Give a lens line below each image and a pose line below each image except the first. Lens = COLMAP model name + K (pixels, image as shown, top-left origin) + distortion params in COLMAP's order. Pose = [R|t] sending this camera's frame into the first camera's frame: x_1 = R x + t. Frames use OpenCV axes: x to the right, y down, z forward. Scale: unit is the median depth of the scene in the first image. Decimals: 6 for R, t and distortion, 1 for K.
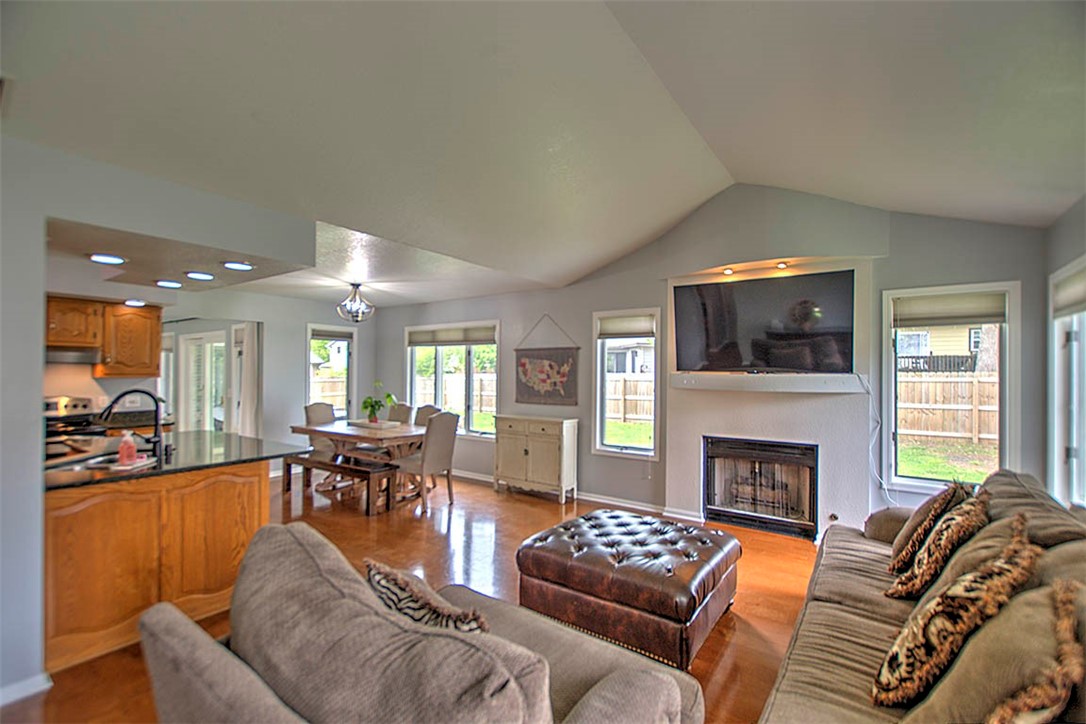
lens RADIAL K [[474.6, 0, 545.7], [0, 474.6, 373.0], [0, 0, 1]] dist [-0.001603, 0.000036]
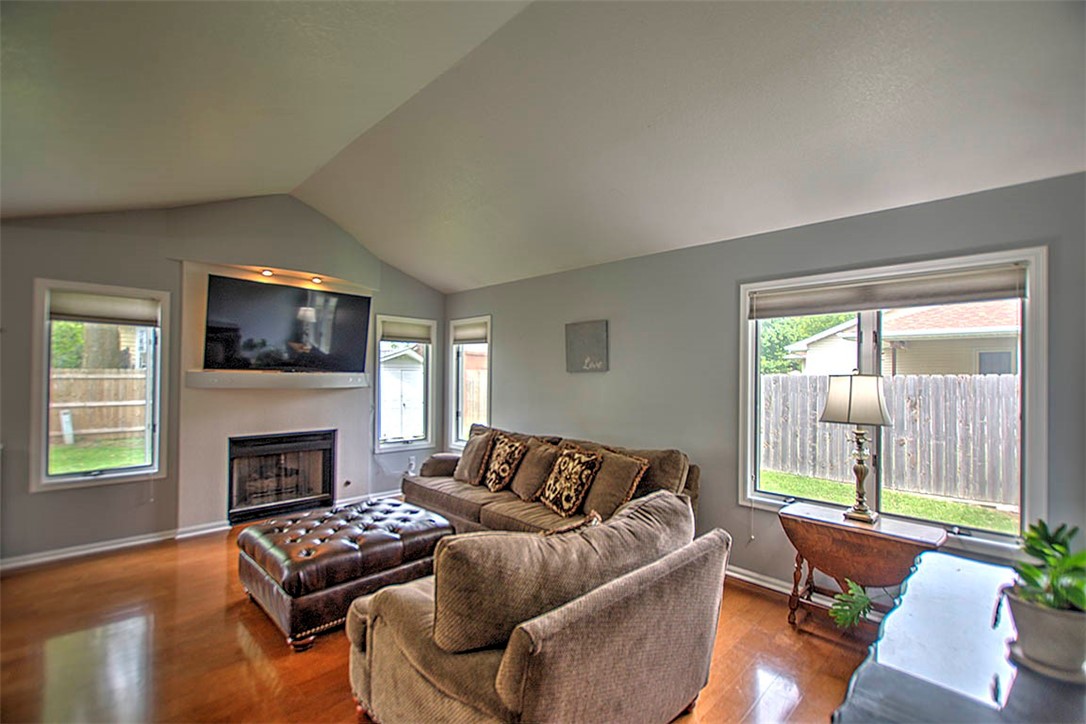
lens RADIAL K [[474.6, 0, 543.3], [0, 474.6, 371.2], [0, 0, 1]] dist [-0.001603, 0.000036]
pose [[0.165893, 0.001469, 0.986143, -0.428116], [-0.012275, 0.999924, 0.000575, -0.007445], [-0.986067, -0.012201, 0.165898, 0.192449]]
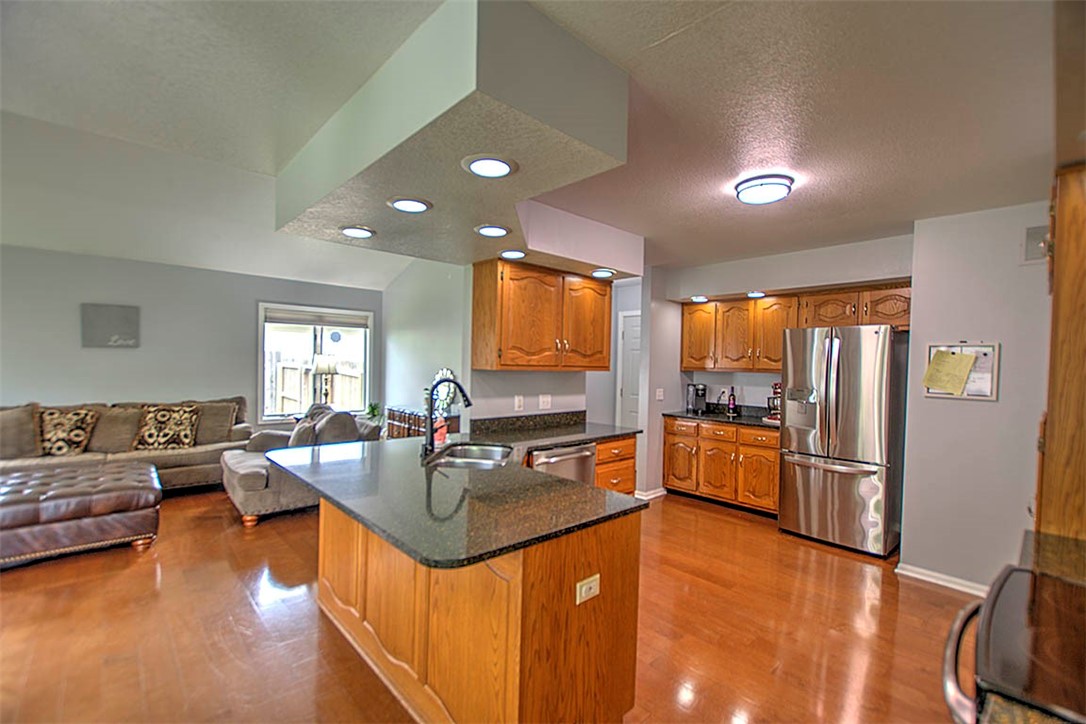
lens RADIAL K [[474.6, 0, 540.2], [0, 474.6, 366.5], [0, 0, 1]] dist [-0.001603, 0.000036]
pose [[-0.974973, -0.034636, 0.219607, -0.673066], [-0.033626, 0.999400, 0.008336, -0.005208], [-0.219764, 0.000743, -0.975553, 1.015958]]
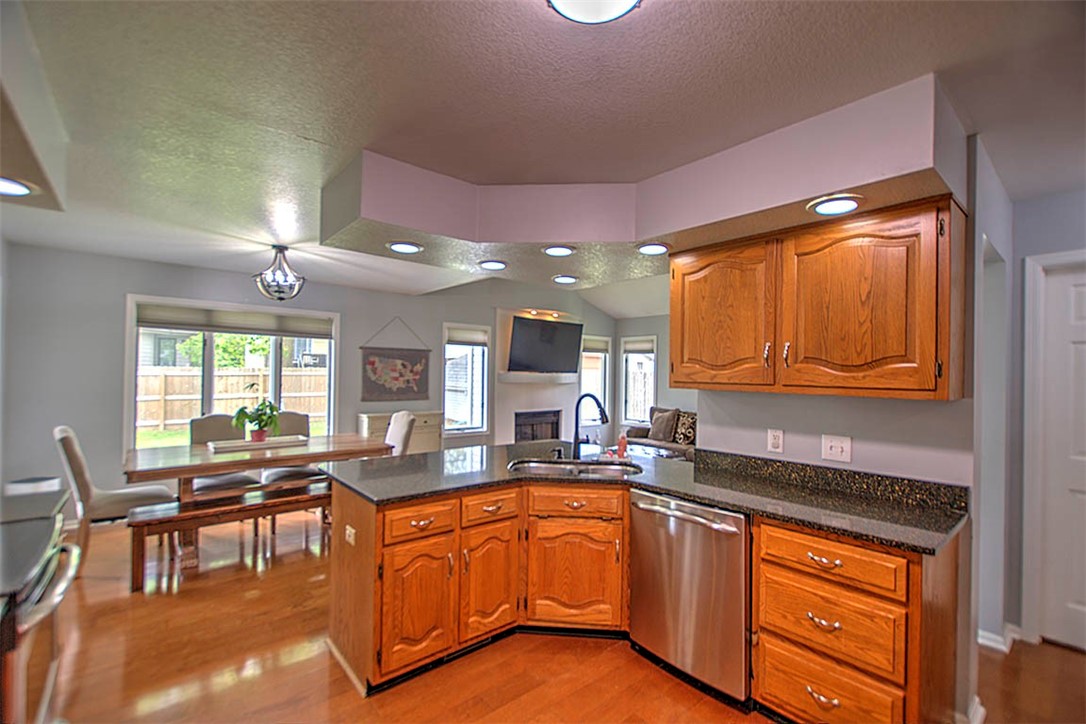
lens RADIAL K [[474.6, 0, 542.5], [0, 474.6, 369.0], [0, 0, 1]] dist [-0.001603, 0.000036]
pose [[0.255746, 0.002411, 0.966741, -1.010571], [-0.015176, 0.999884, 0.001521, -0.012998], [-0.966625, -0.015060, 0.255753, 0.434888]]
